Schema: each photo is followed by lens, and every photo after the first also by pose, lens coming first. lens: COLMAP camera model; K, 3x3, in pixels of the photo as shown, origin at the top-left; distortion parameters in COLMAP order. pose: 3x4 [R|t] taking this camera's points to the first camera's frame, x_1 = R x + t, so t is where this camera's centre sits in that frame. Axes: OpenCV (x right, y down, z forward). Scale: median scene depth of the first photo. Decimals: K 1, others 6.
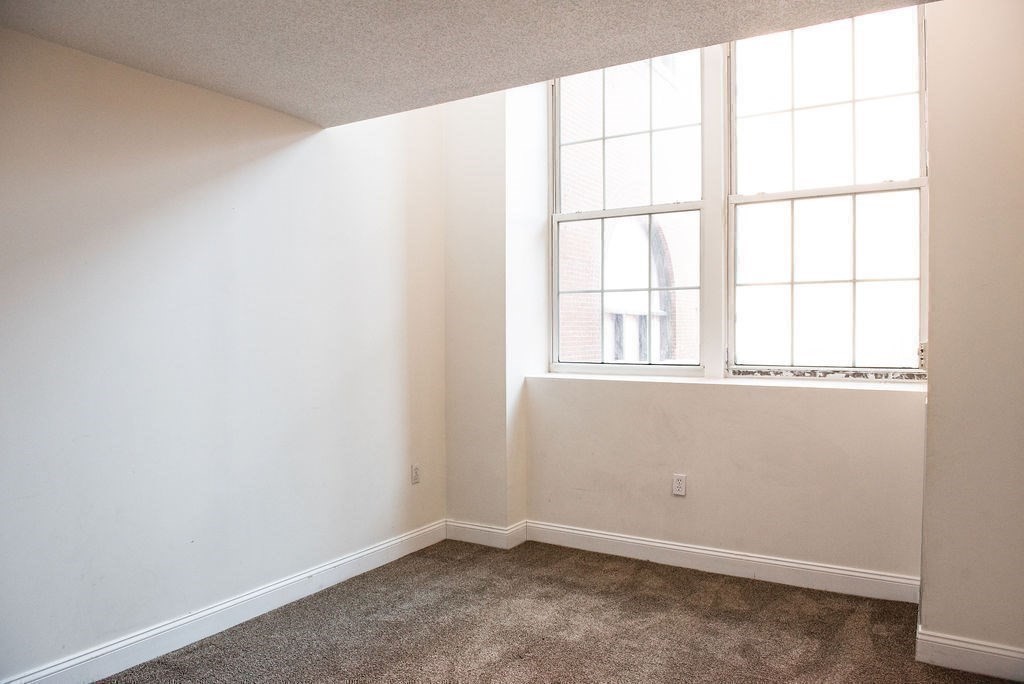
lens RADIAL K [[693.5, 0, 487.2], [0, 693.5, 334.7], [0, 0, 1]] dist [-0.056499, -0.003622]
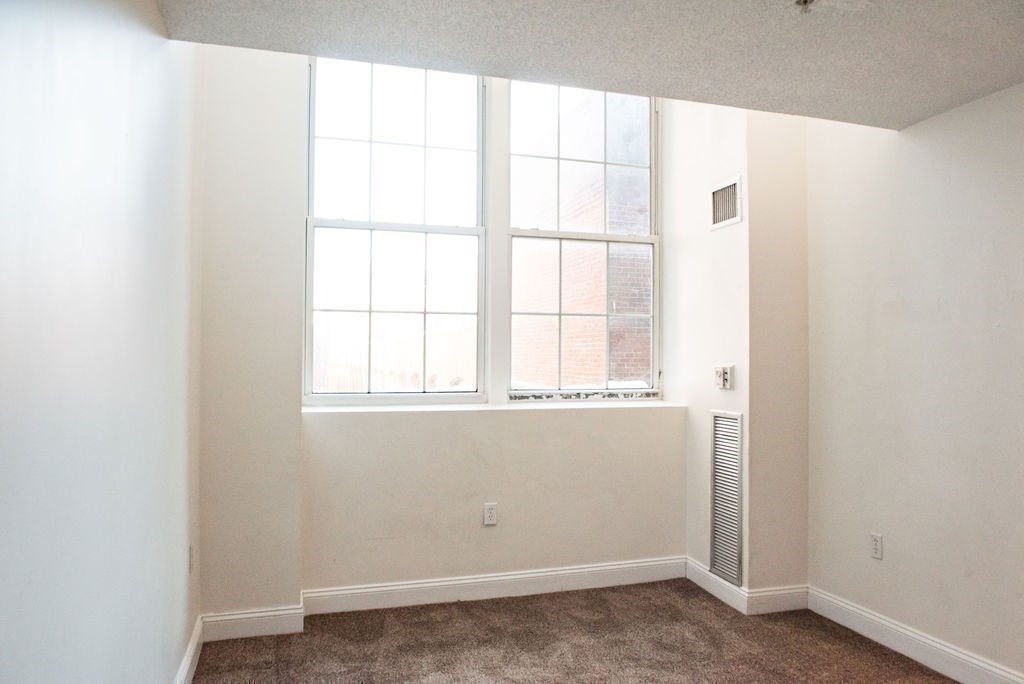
lens RADIAL K [[727.5, 0, 500.3], [0, 727.5, 335.5], [0, 0, 1]] dist [-0.046894, -0.007624]
pose [[0.646512, 0.030216, 0.762305, -0.504379], [-0.003048, 0.999310, -0.037025, 0.002443], [-0.762898, 0.021613, 0.646158, 0.316098]]
